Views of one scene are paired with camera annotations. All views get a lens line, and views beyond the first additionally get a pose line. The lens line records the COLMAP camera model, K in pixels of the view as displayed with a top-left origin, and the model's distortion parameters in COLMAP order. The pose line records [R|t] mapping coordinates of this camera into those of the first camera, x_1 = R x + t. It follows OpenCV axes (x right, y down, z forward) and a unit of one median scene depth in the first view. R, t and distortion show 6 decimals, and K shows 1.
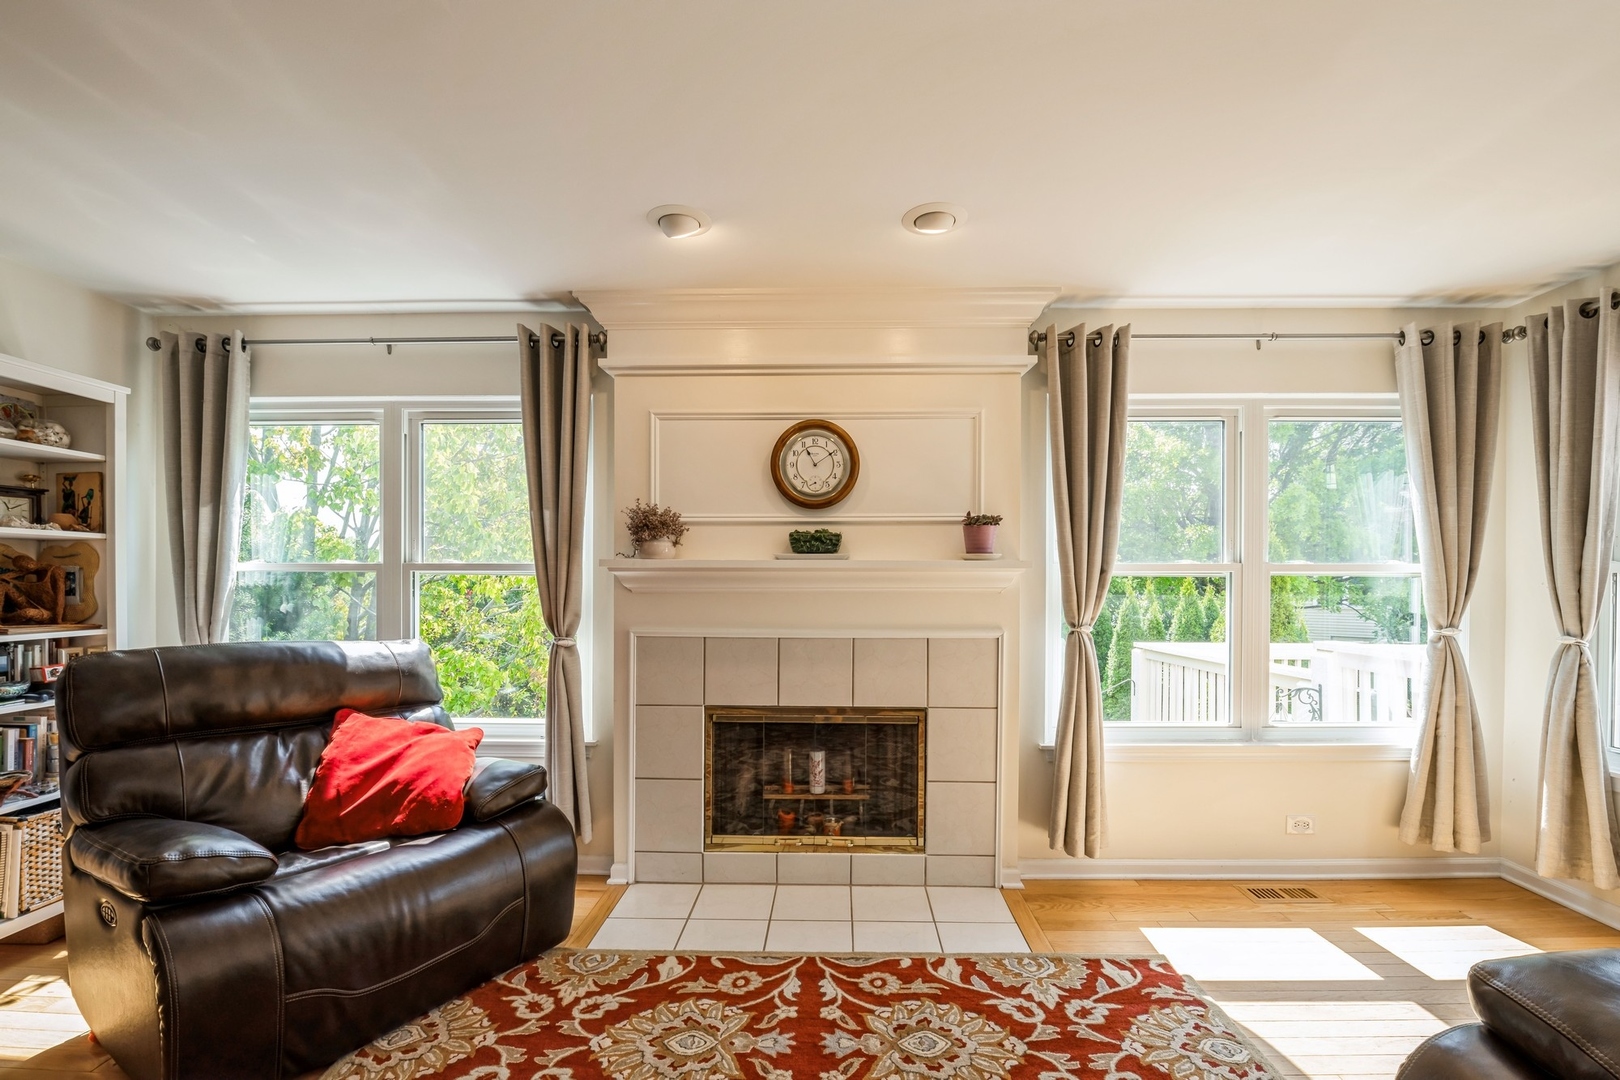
lens RADIAL K [[705.0, 0, 831.9], [0, 705.0, 587.3], [0, 0, 1]] dist [-0.023990, 0.002157]
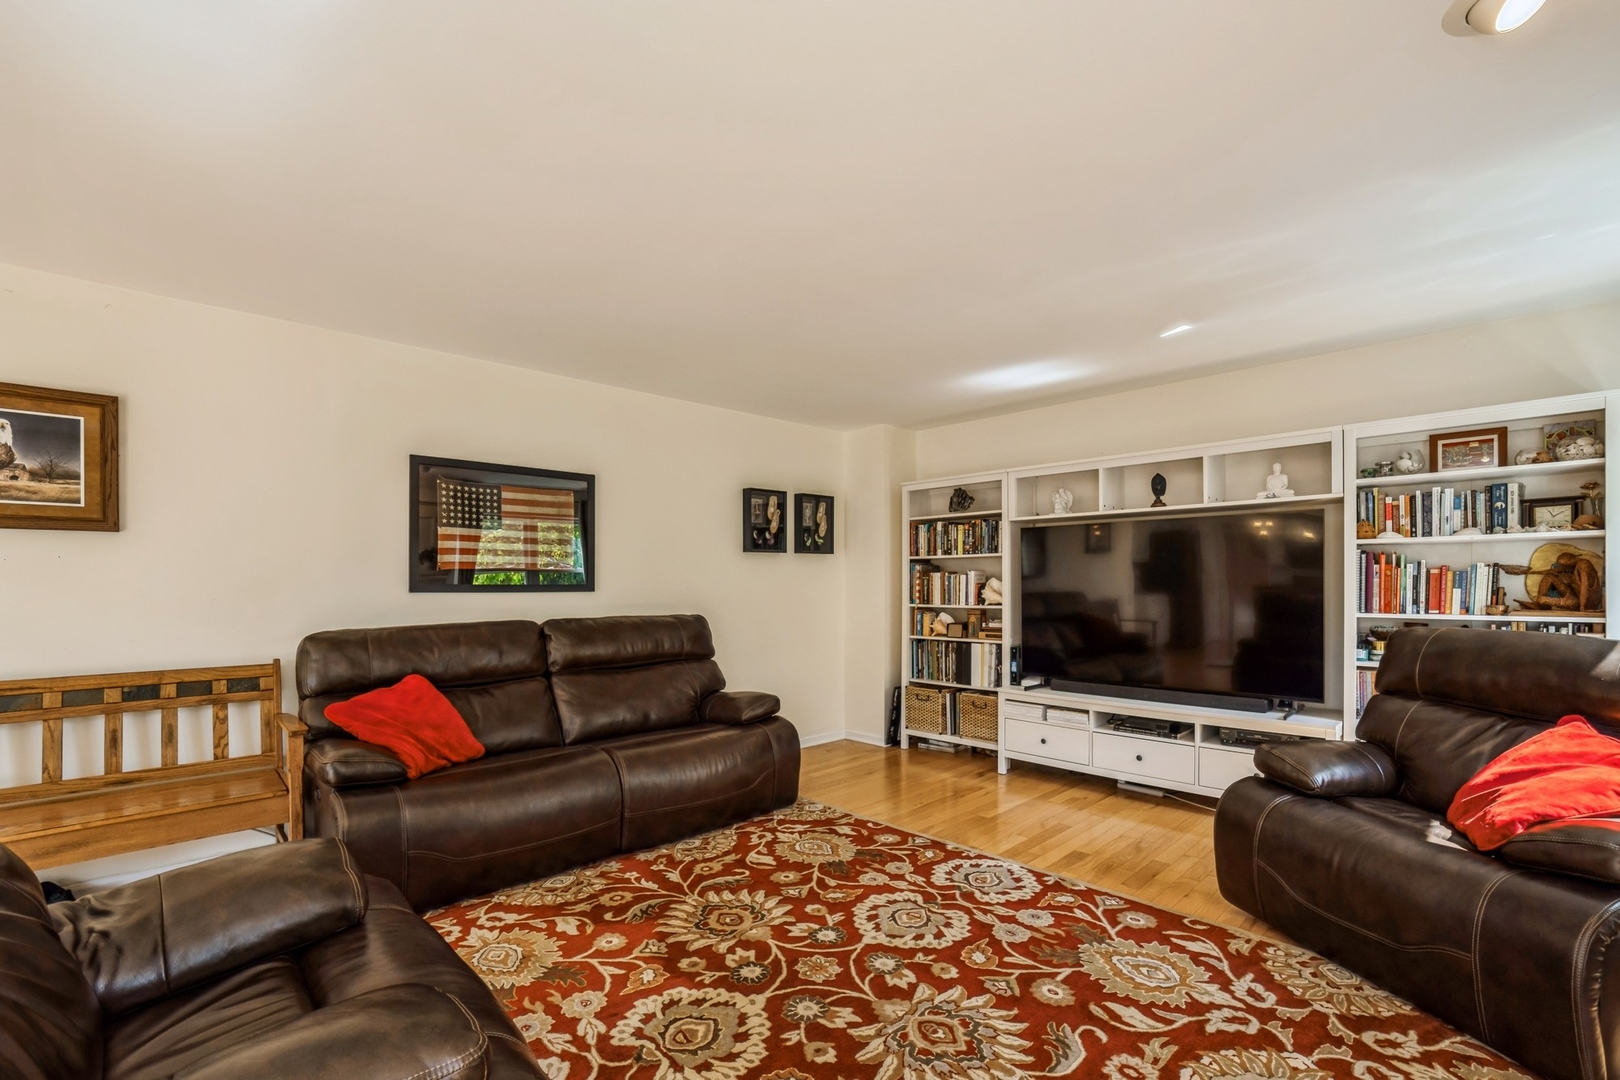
lens RADIAL K [[705.0, 0, 807.5], [0, 705.0, 590.6], [0, 0, 1]] dist [-0.023990, 0.002157]
pose [[-0.715286, 0.011811, -0.698732, 0.525259], [0.001645, 0.999883, 0.015217, -0.000397], [0.698830, 0.009736, -0.715222, 0.794339]]
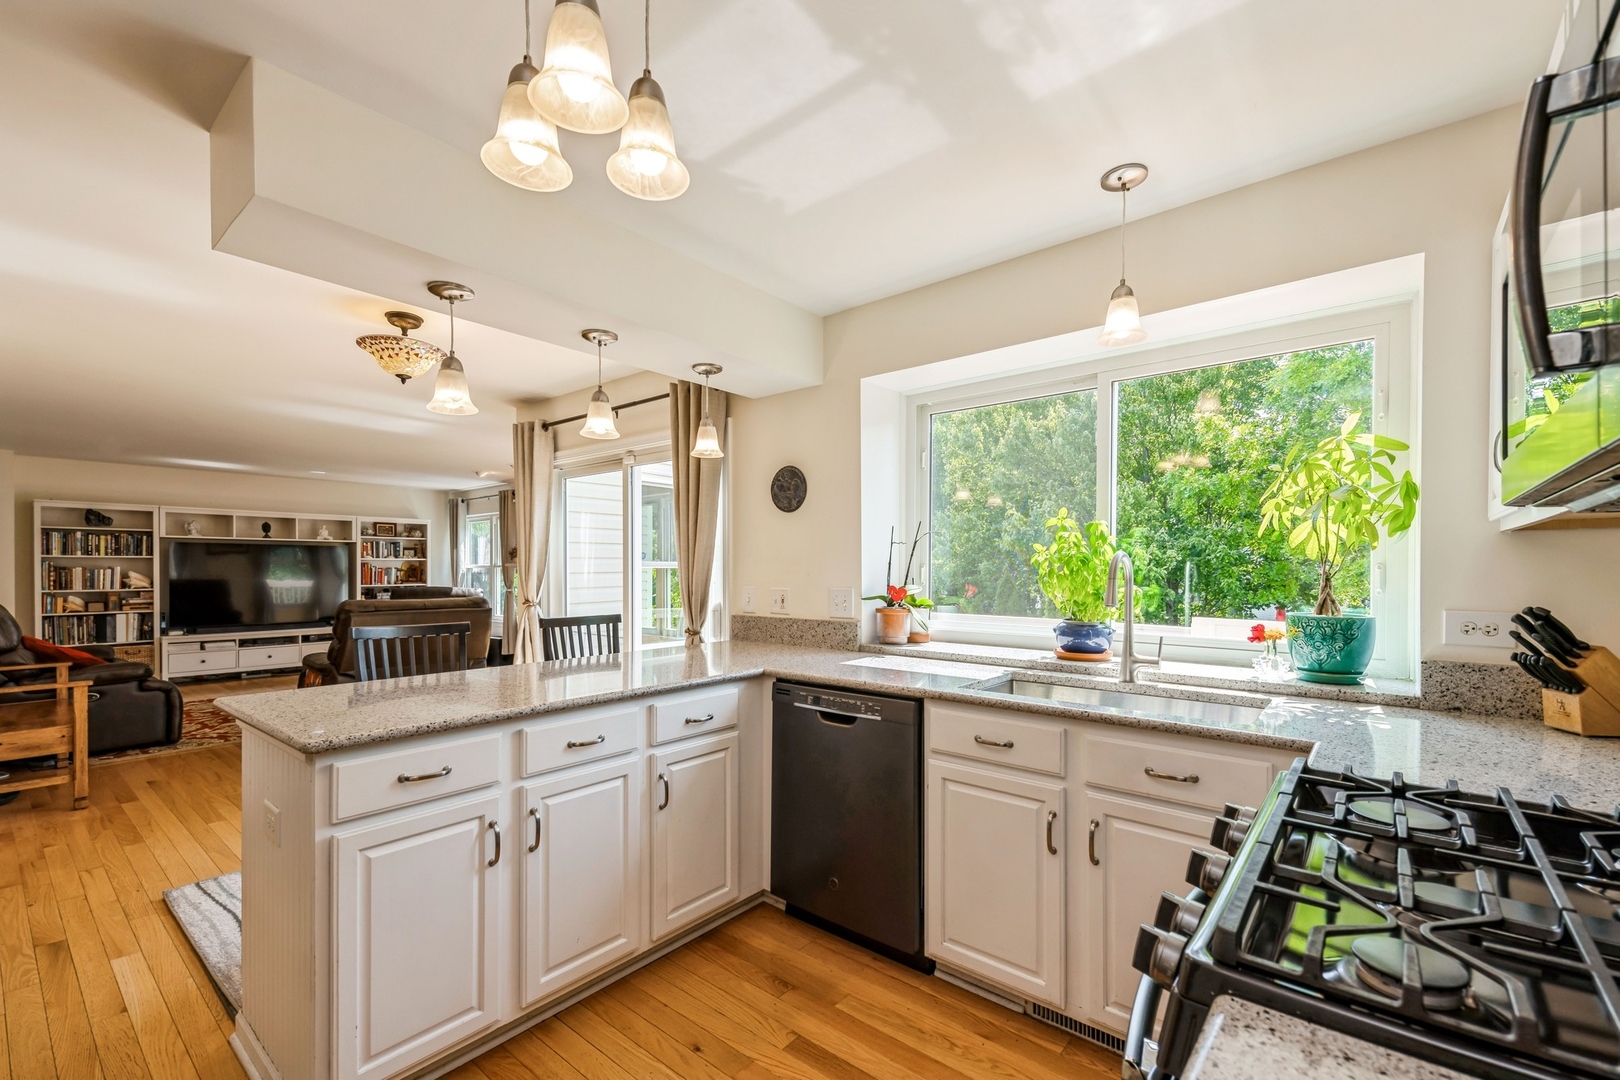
lens RADIAL K [[705.0, 0, 884.5], [0, 705.0, 567.4], [0, 0, 1]] dist [-0.023990, 0.002157]
pose [[0.814792, -0.007245, -0.579708, 2.874242], [0.000929, 0.999937, -0.011191, 0.012435], [0.579753, 0.008580, 0.814747, -0.598004]]
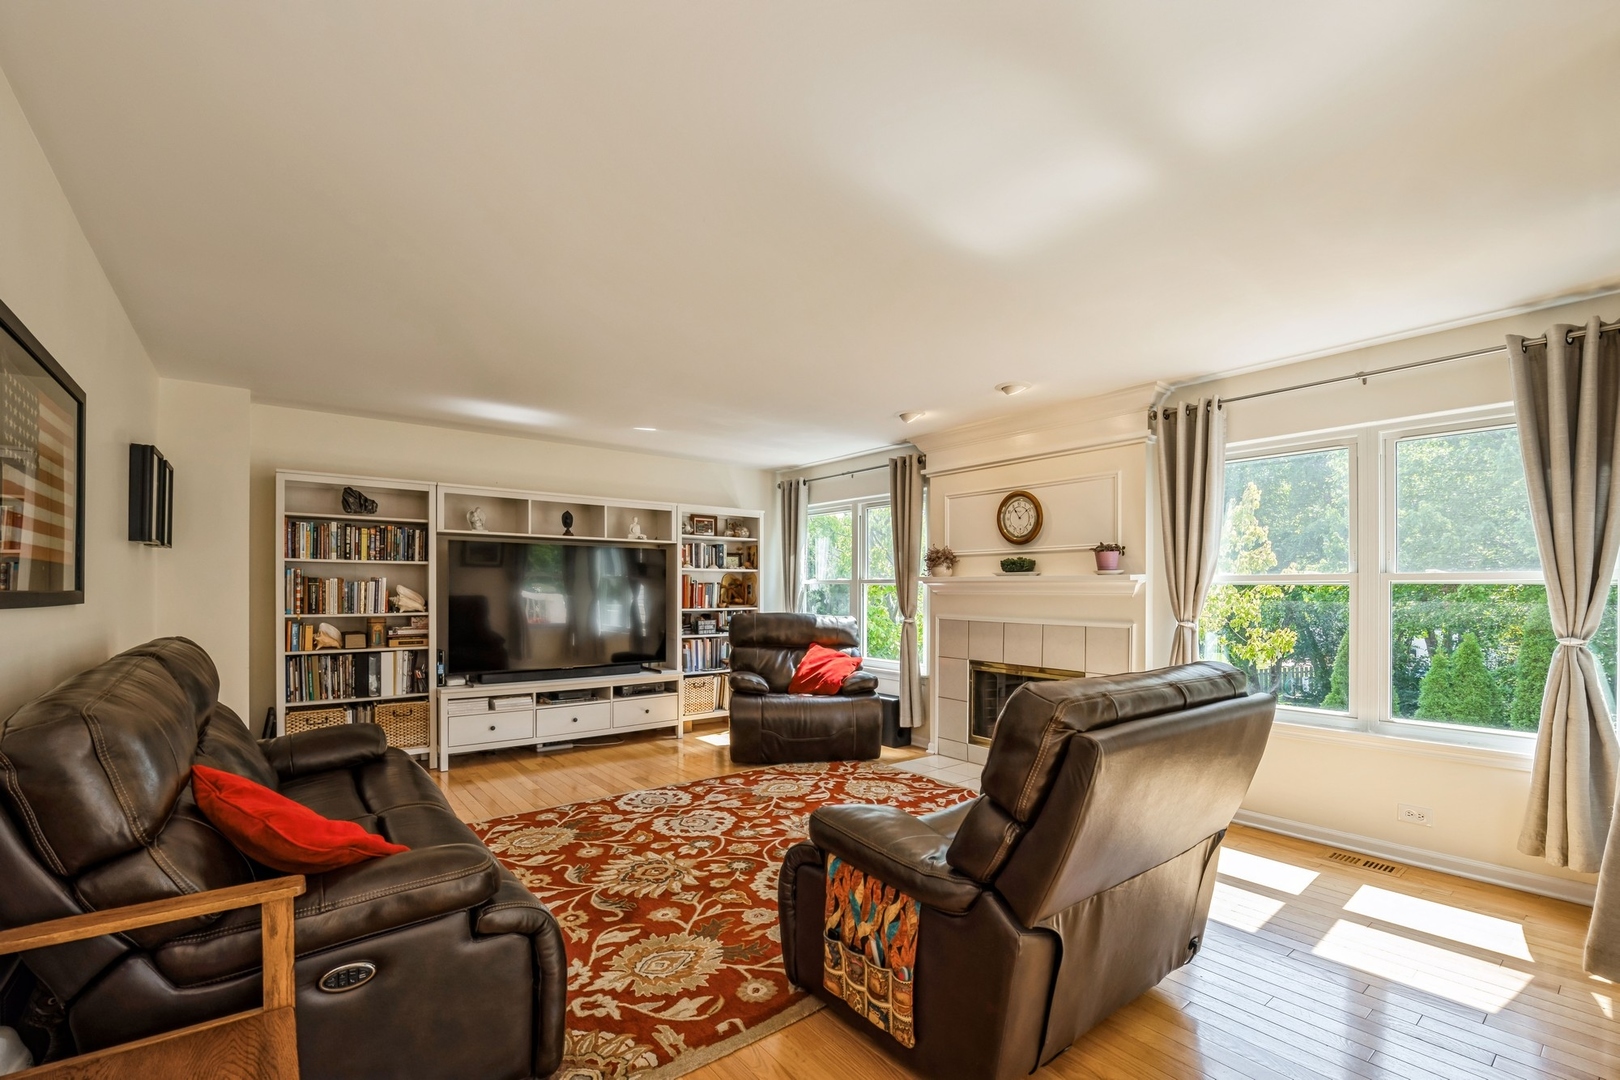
lens RADIAL K [[705.0, 0, 809.7], [0, 705.0, 589.3], [0, 0, 1]] dist [-0.023990, 0.002157]
pose [[0.625176, 0.000567, -0.780483, 0.962255], [-0.008573, 0.999944, -0.006141, 0.007363], [0.780436, 0.010530, 0.625146, -0.414996]]
